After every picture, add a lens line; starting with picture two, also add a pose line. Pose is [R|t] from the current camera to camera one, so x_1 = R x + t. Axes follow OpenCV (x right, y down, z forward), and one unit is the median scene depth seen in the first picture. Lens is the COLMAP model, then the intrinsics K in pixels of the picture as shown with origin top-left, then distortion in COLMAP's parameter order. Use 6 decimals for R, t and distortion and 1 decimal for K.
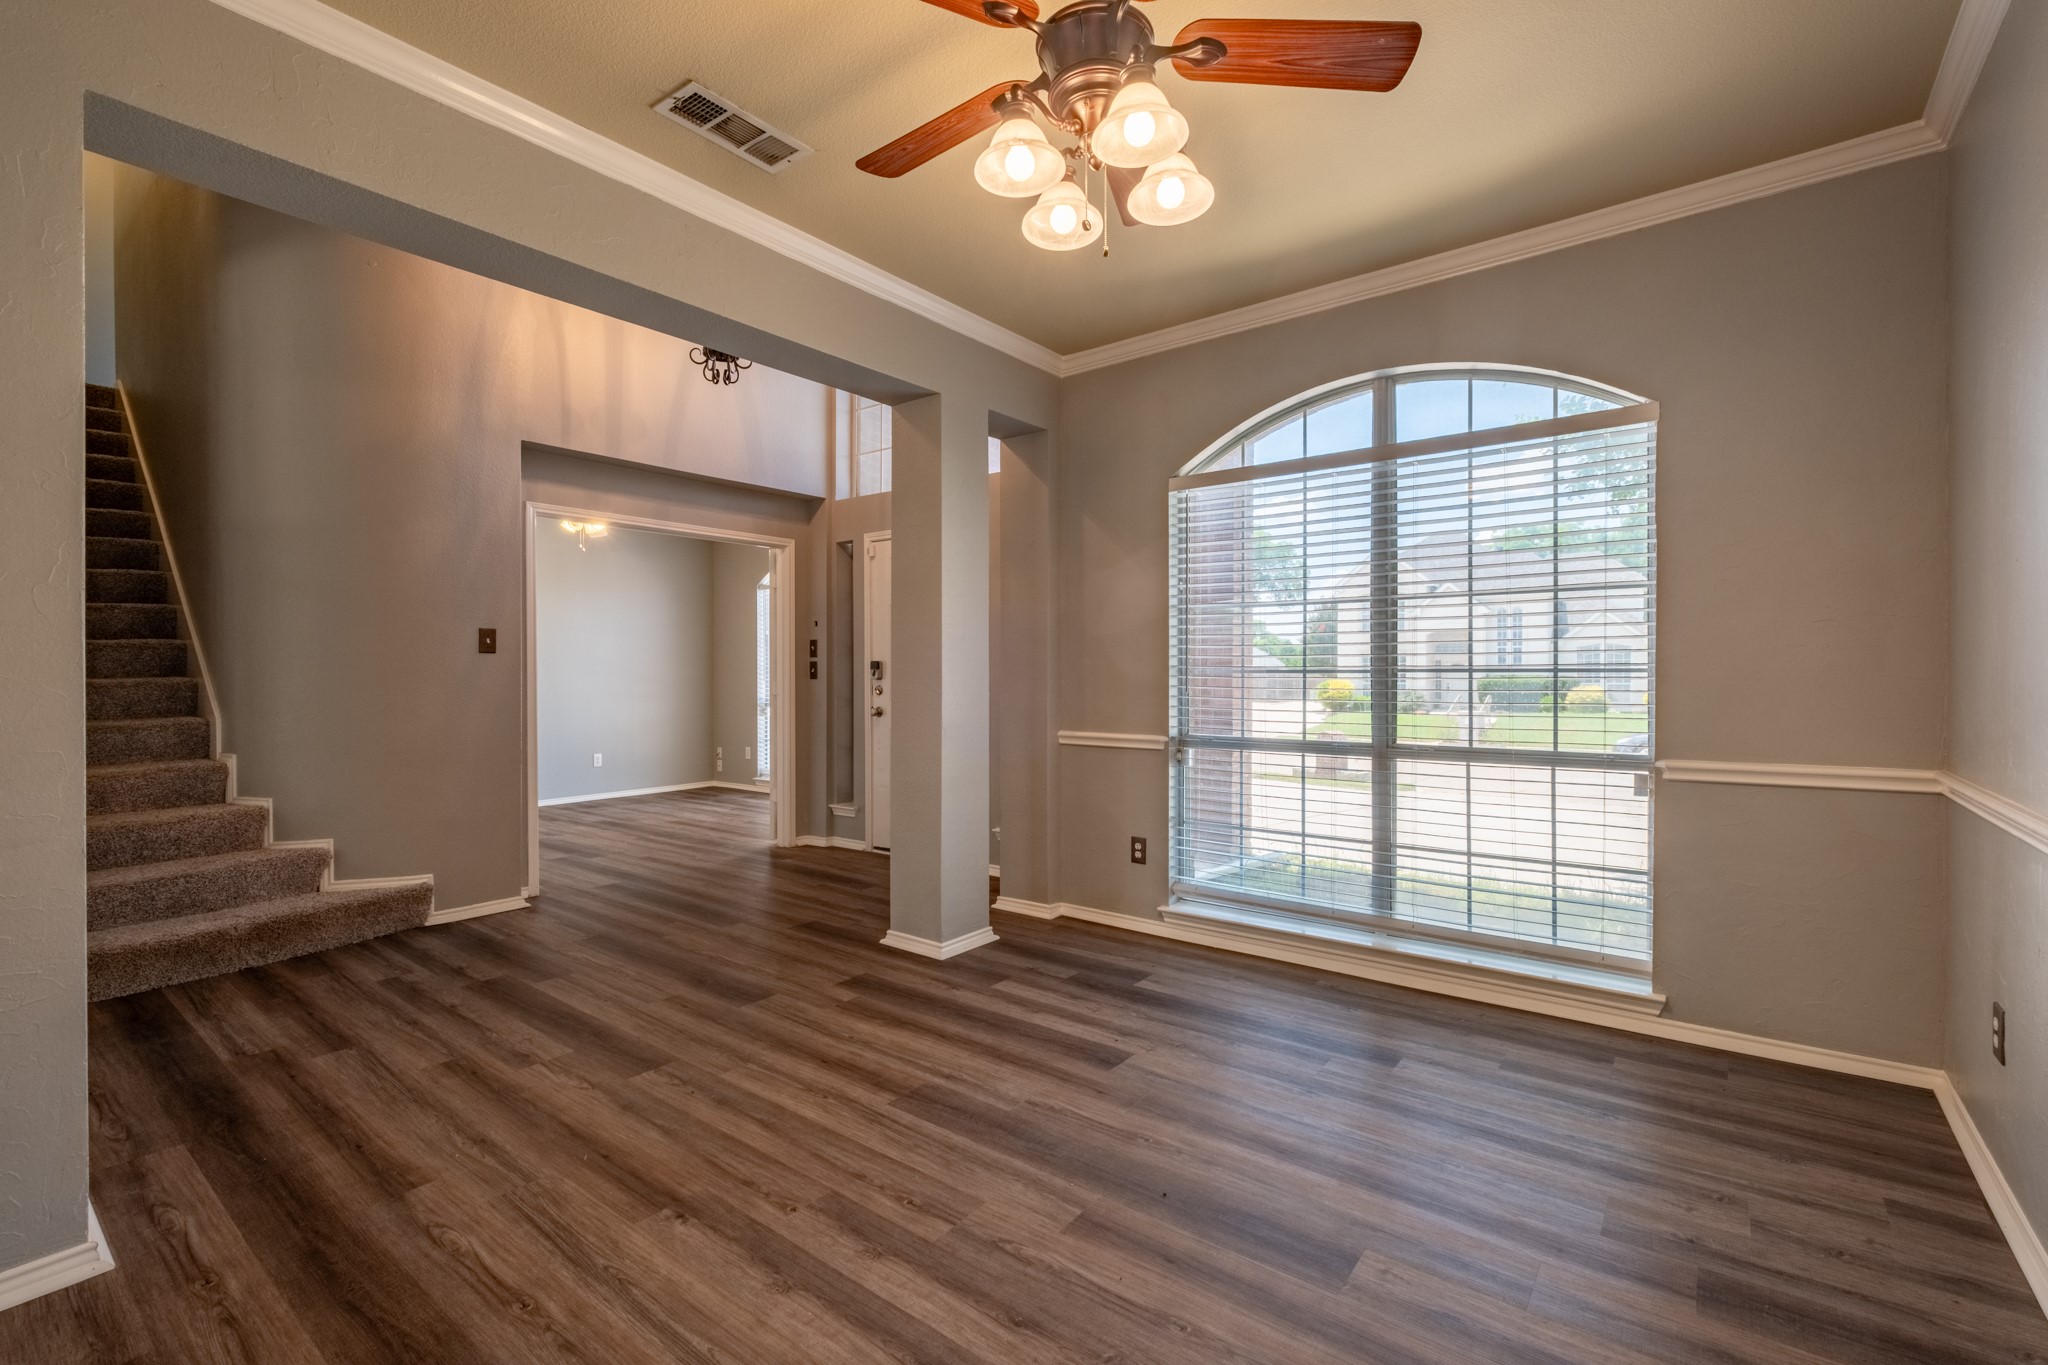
lens RADIAL K [[905.6, 0, 1024.0], [0, 905.6, 682.5], [0, 0, 1]] dist [-0.001271, 0.000048]
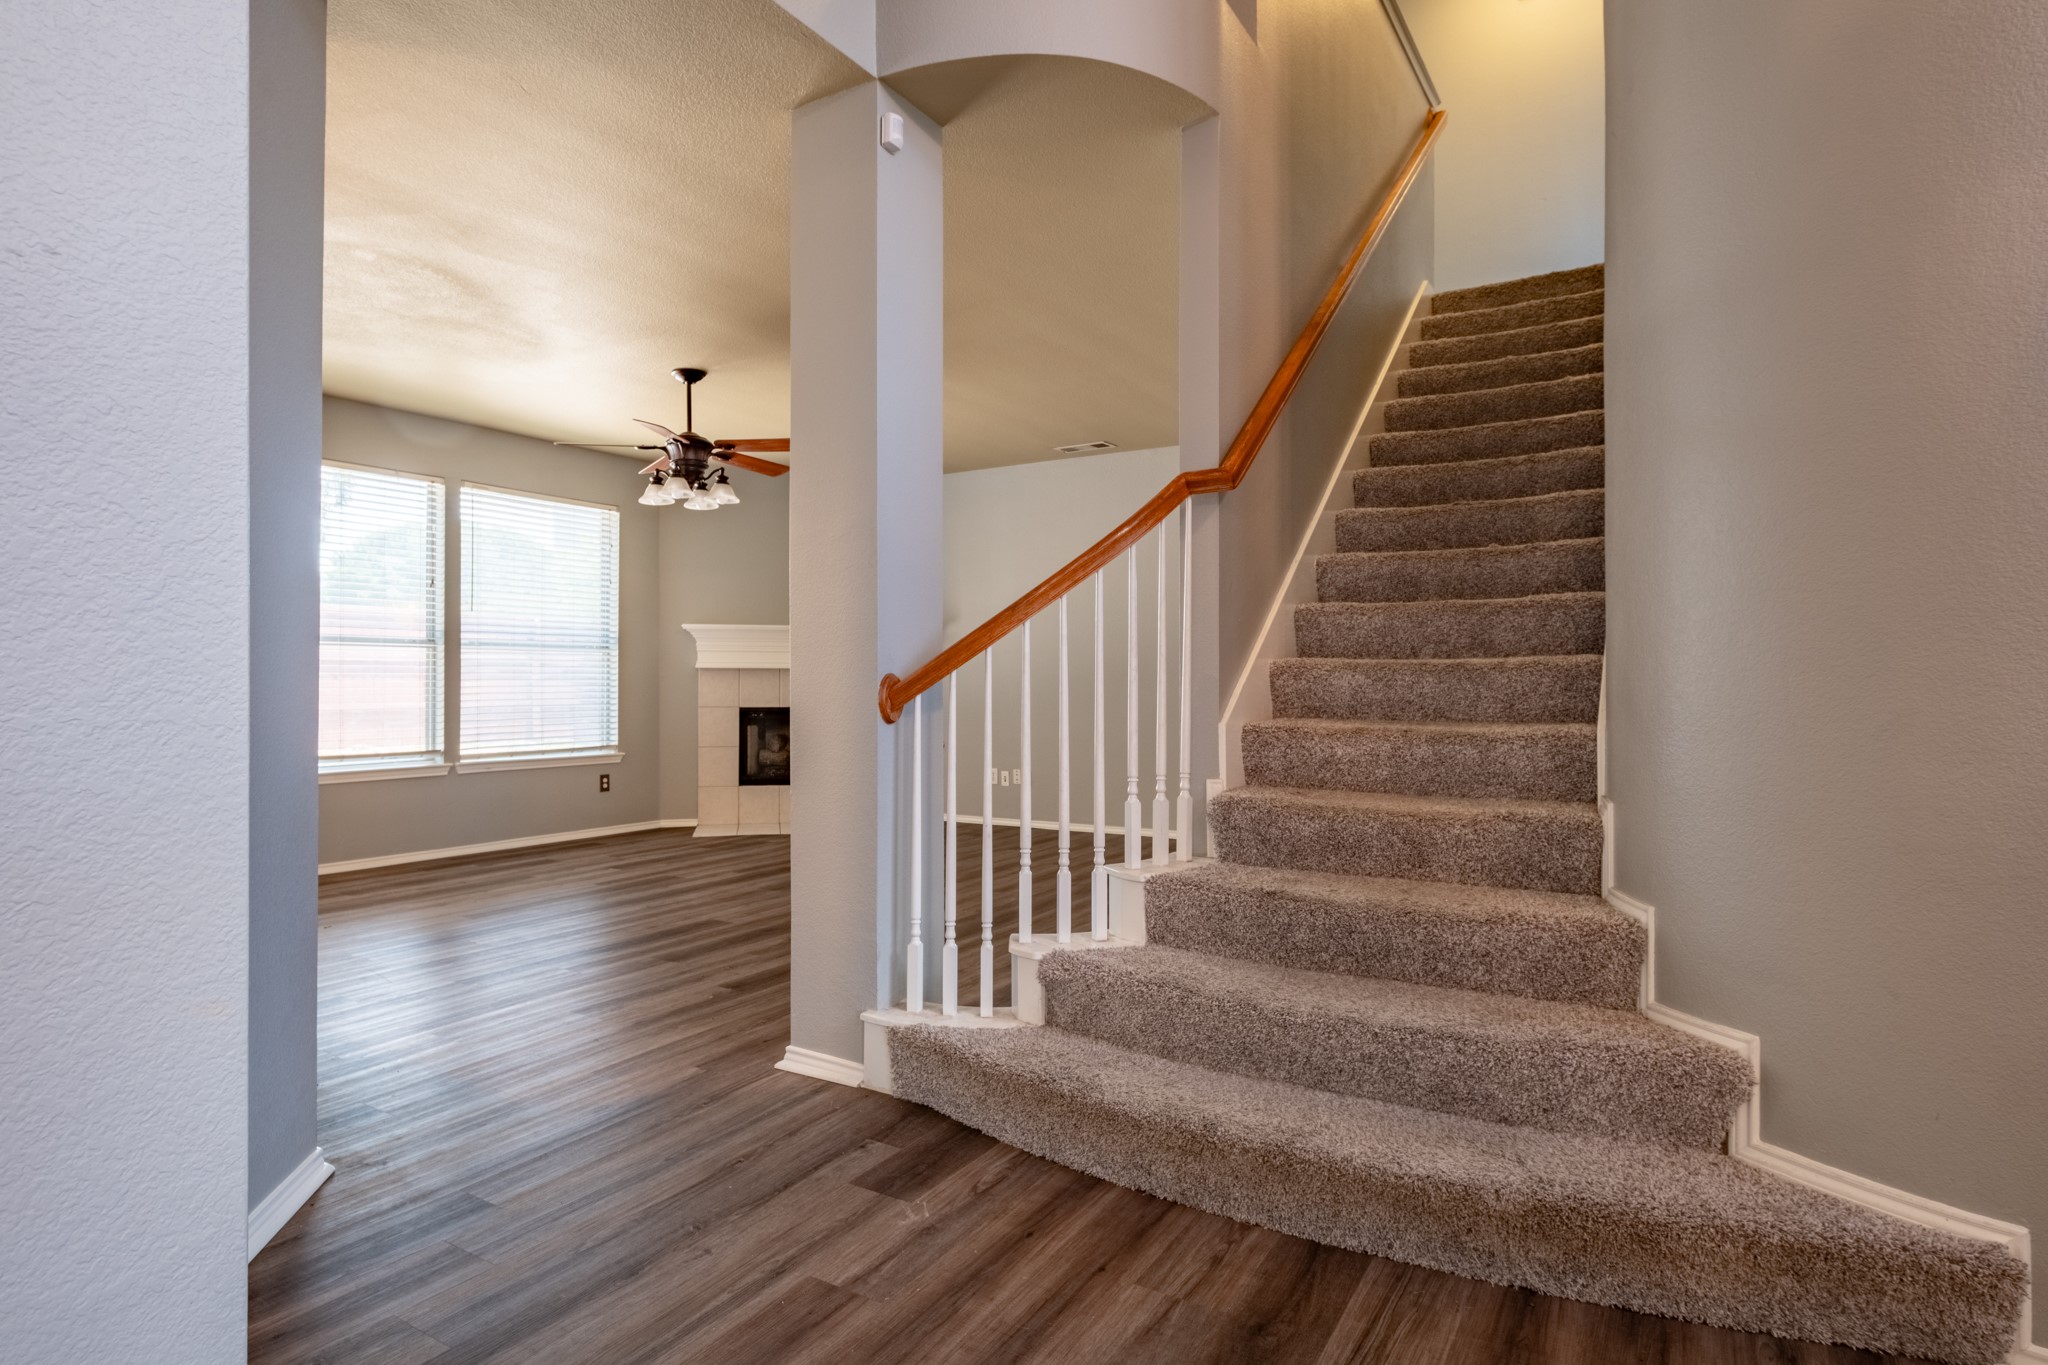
lens RADIAL K [[1071.0, 0, 1024.0], [0, 1071.0, 682.5], [0, 0, 1]] dist [-0.006329, -0.000526]
pose [[0.106639, 0.008648, -0.994260, -0.421687], [-0.012697, 0.999892, 0.007336, 0.016386], [0.994217, 0.011842, 0.106737, 0.810971]]
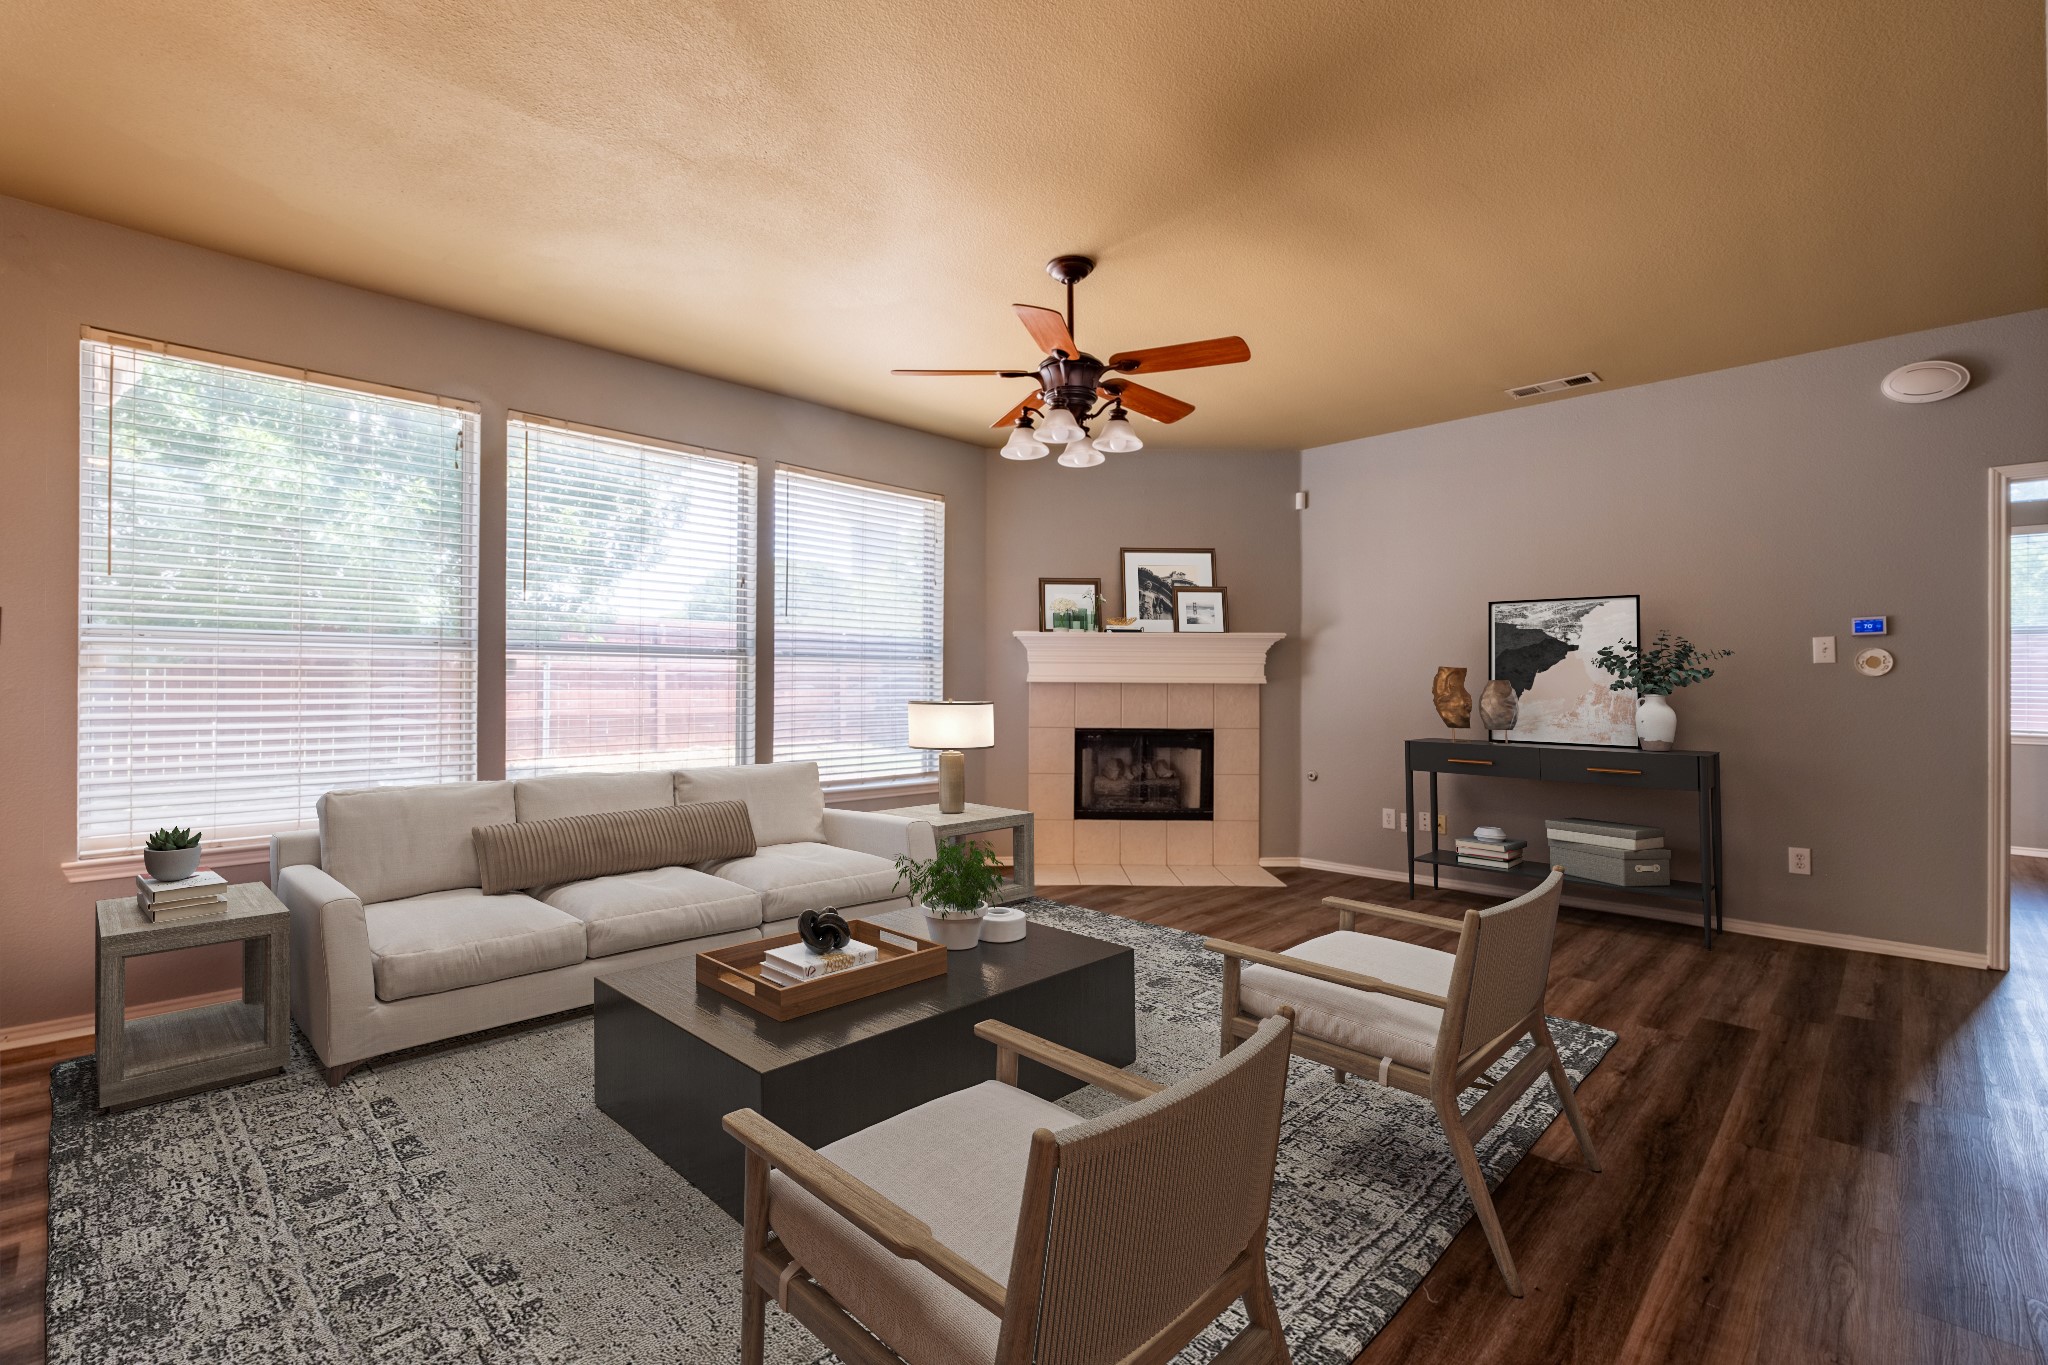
lens RADIAL K [[904.2, 0, 1030.2], [0, 904.2, 679.9], [0, 0, 1]] dist [-0.009953, 0.000142]
pose [[-0.114807, 0.001908, -0.993386, -1.224253], [-0.015645, 0.999871, 0.003729, -0.001383], [0.993265, 0.015969, -0.114763, 0.516114]]
